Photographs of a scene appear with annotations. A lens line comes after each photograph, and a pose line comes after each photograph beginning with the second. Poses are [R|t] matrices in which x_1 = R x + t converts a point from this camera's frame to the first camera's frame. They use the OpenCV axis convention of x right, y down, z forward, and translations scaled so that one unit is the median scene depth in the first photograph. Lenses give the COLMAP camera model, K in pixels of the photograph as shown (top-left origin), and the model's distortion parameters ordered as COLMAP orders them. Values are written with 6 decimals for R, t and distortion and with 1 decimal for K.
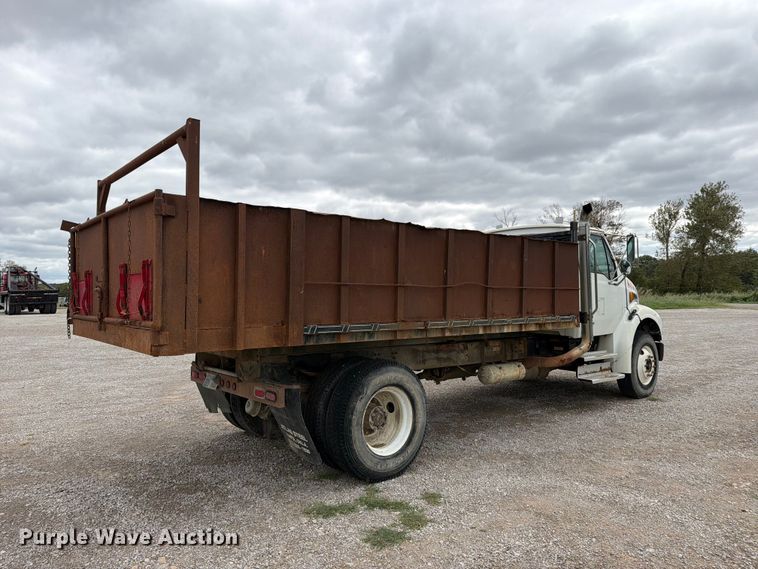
lens RADIAL K [[535.5, 0, 375.5], [0, 535.5, 297.5], [0, 0, 1]] dist [0.005173, -0.014856]
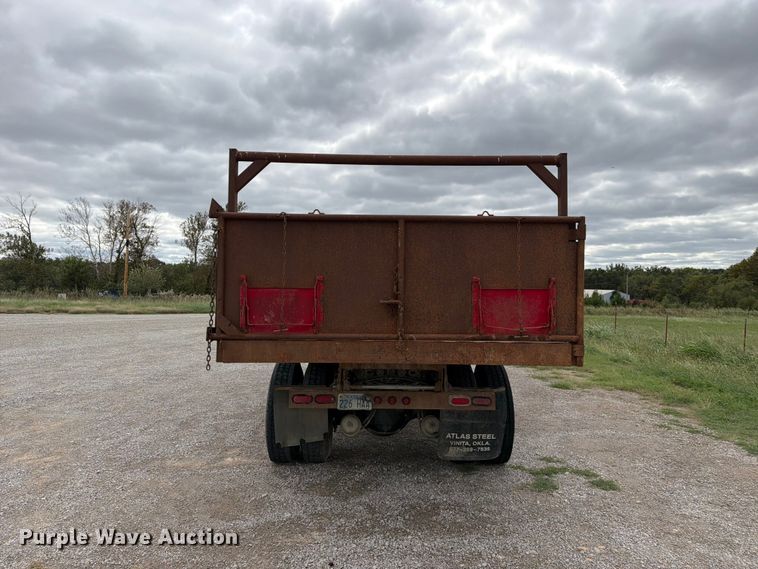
lens RADIAL K [[535.5, 0, 382.1], [0, 535.5, 280.5], [0, 0, 1]] dist [0.005173, -0.014856]
pose [[0.629312, 0.036475, 0.776297, -1.069912], [-0.009586, 0.999186, -0.039177, -0.015770], [-0.777094, 0.017213, 0.629149, 0.420385]]
